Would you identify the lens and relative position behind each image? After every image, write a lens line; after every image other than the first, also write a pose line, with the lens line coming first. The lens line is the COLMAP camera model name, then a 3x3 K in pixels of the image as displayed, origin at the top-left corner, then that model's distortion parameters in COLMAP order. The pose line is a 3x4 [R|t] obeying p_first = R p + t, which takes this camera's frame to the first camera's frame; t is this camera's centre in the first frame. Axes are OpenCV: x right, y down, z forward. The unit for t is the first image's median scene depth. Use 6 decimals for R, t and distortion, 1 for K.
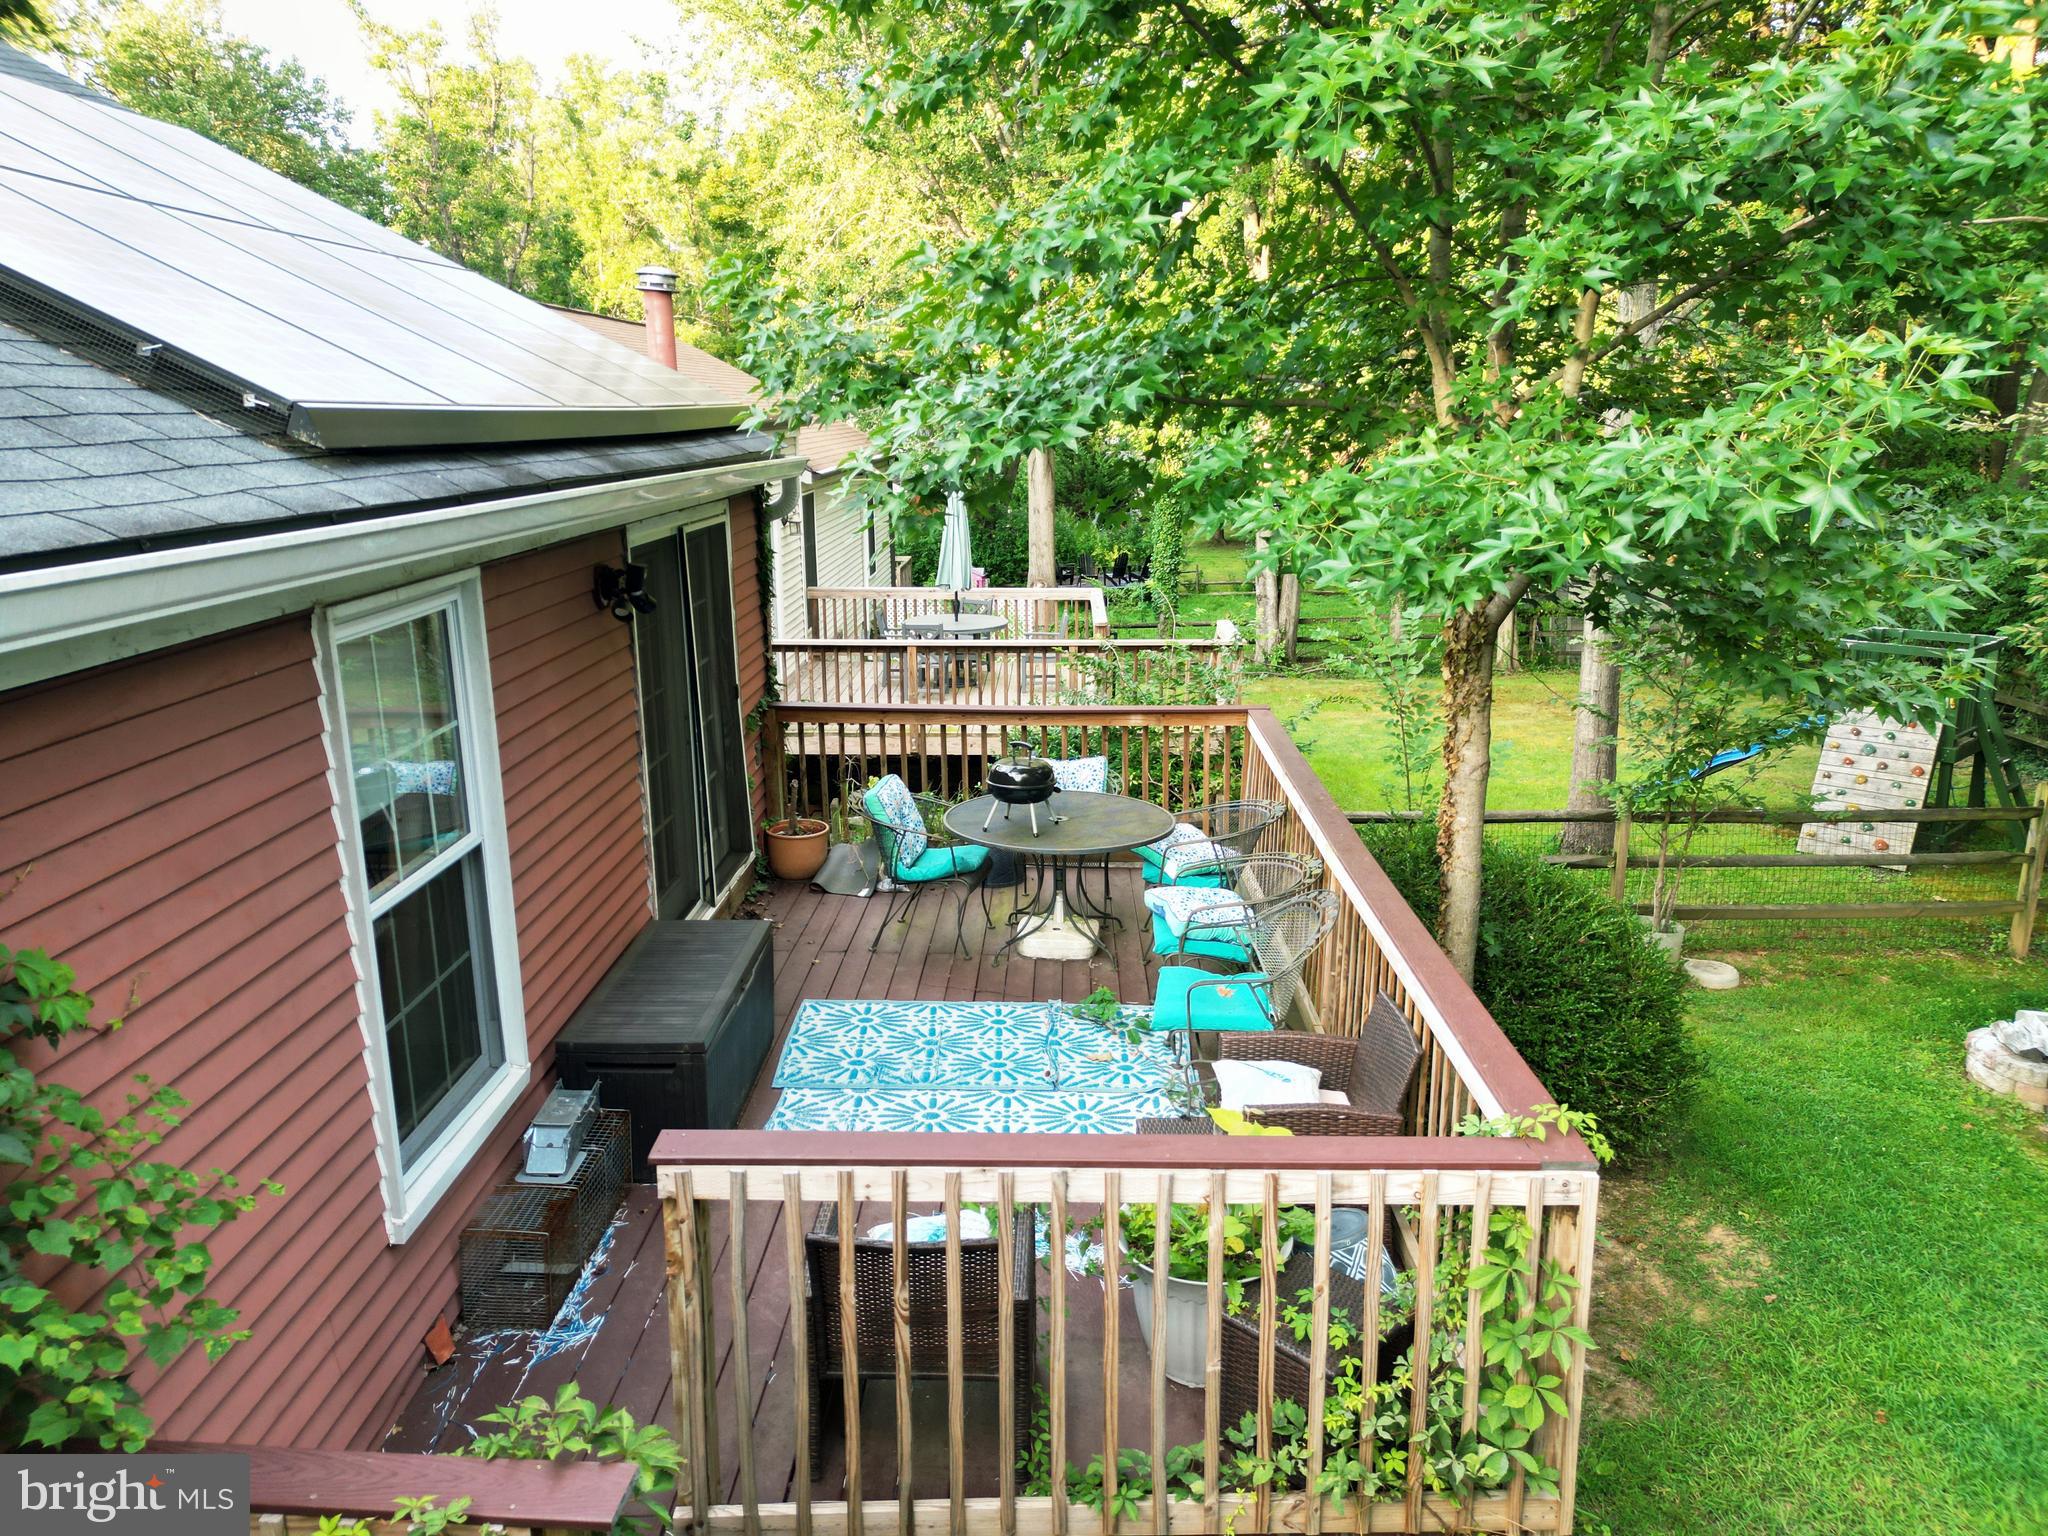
lens RADIAL K [[1431.1, 0, 1036.8], [0, 1431.1, 766.5], [0, 0, 1]] dist [0.093943, -0.105795]
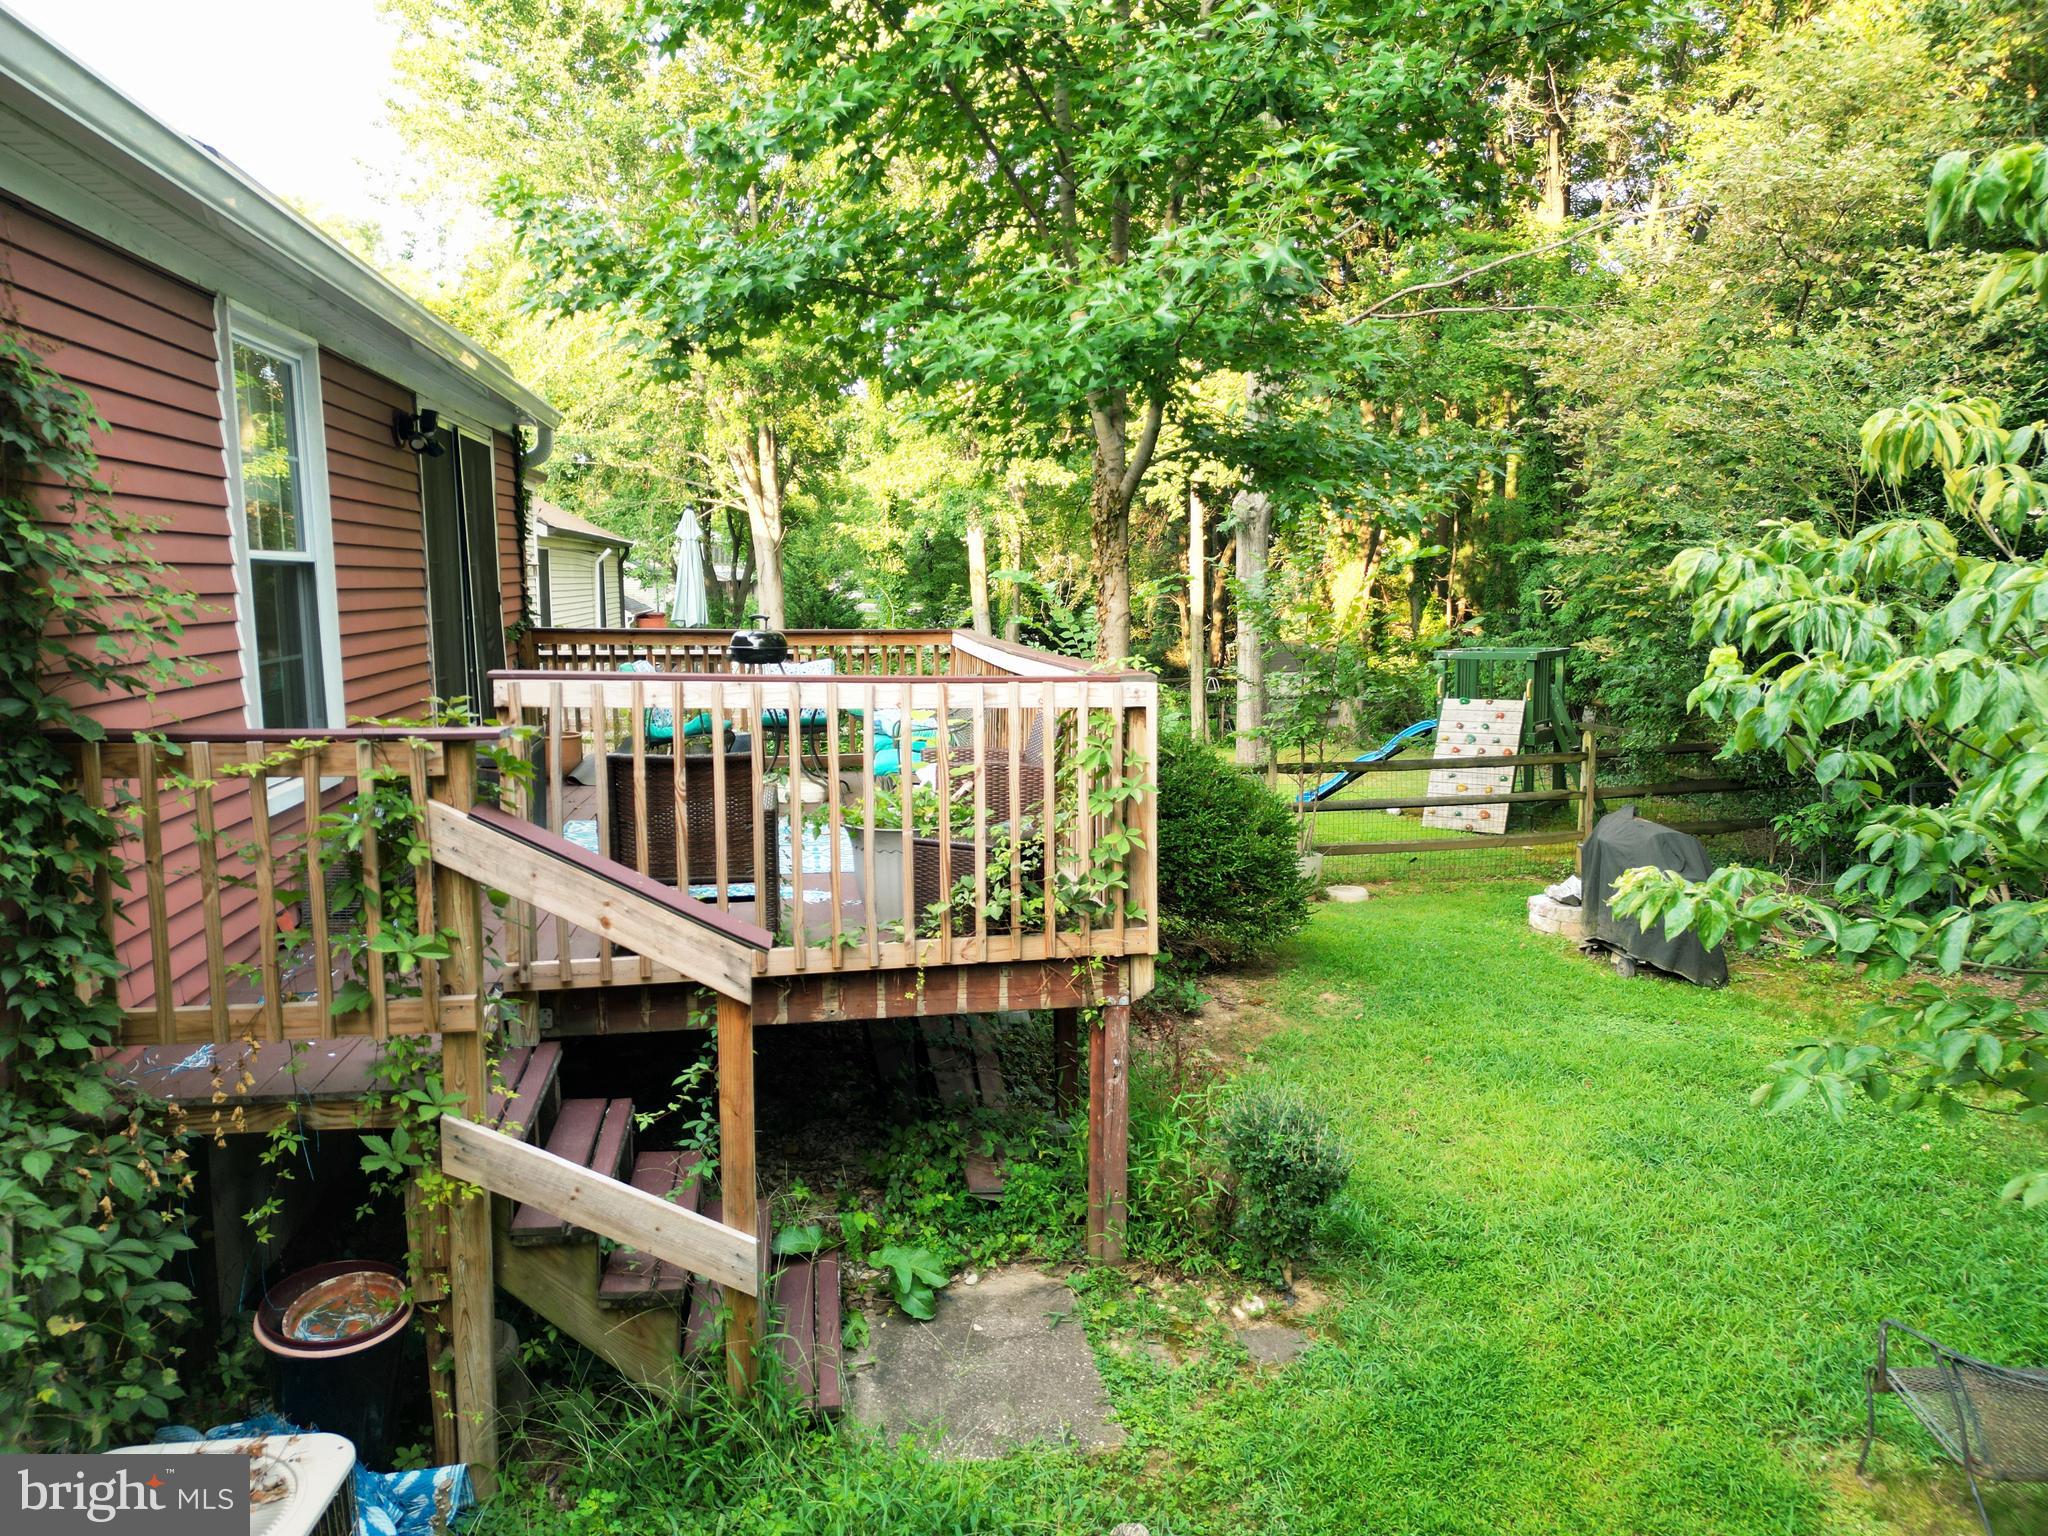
lens RADIAL K [[1431.1, 0, 1036.8], [0, 1431.1, 766.5], [0, 0, 1]] dist [0.093943, -0.105795]
pose [[0.982678, -0.020793, 0.184148, -0.009025], [0.041784, 0.992958, -0.110855, 0.423566], [-0.180547, 0.116629, 0.976627, -0.335009]]
